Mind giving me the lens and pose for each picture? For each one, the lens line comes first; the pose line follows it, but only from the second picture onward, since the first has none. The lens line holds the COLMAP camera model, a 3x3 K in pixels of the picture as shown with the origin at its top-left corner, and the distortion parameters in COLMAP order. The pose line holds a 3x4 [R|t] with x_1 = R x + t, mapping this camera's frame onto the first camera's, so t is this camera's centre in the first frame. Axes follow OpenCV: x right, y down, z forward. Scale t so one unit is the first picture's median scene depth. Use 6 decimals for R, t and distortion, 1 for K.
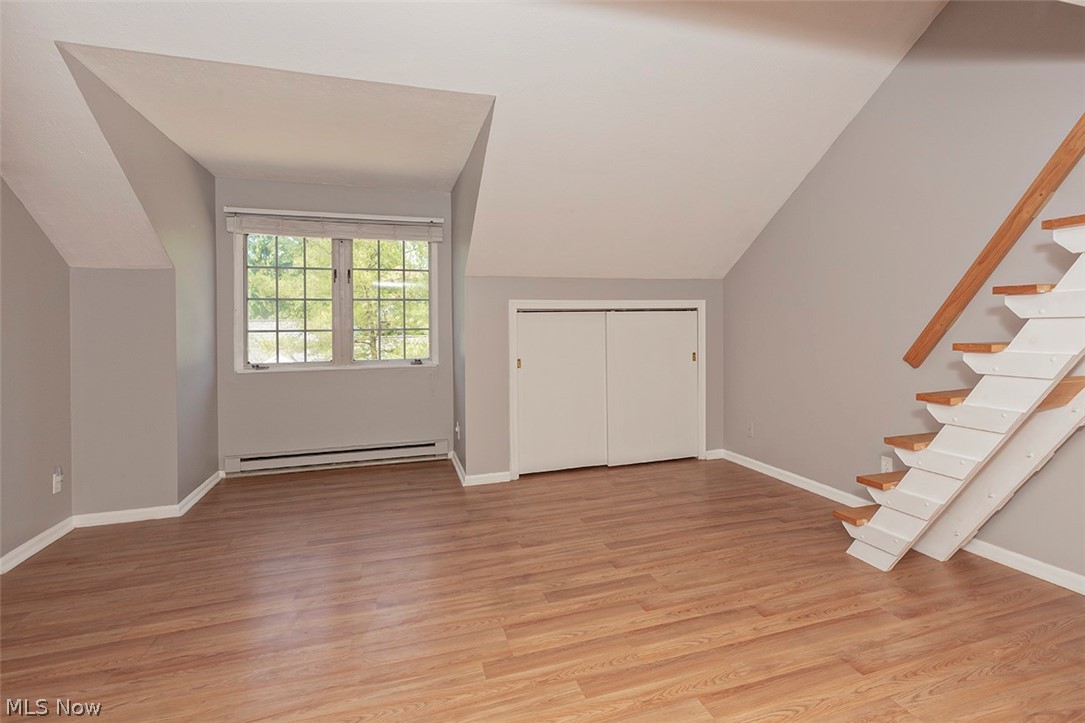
lens RADIAL K [[492.9, 0, 513.3], [0, 492.9, 335.5], [0, 0, 1]] dist [0.000566, -0.002198]
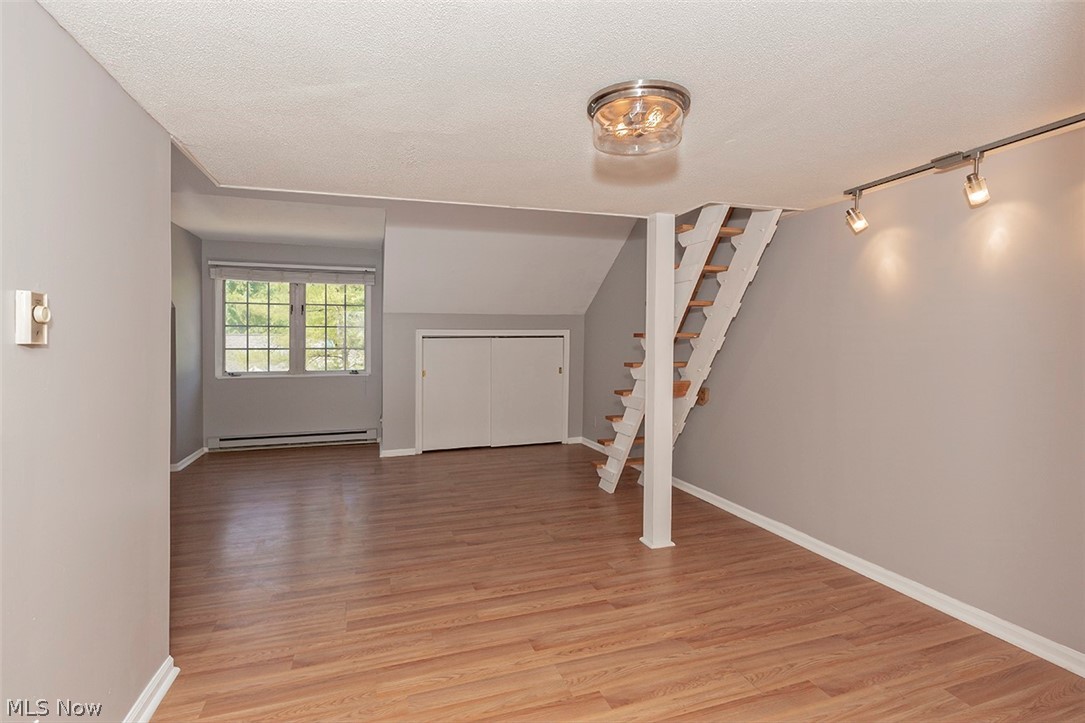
lens RADIAL K [[492.9, 0, 546.9], [0, 492.9, 357.9], [0, 0, 1]] dist [0.000566, -0.002198]
pose [[0.996535, 0.011728, 0.082339, 0.247816], [-0.012754, 0.999847, 0.011947, -0.011038], [-0.082186, -0.012956, 0.996533, -0.454668]]
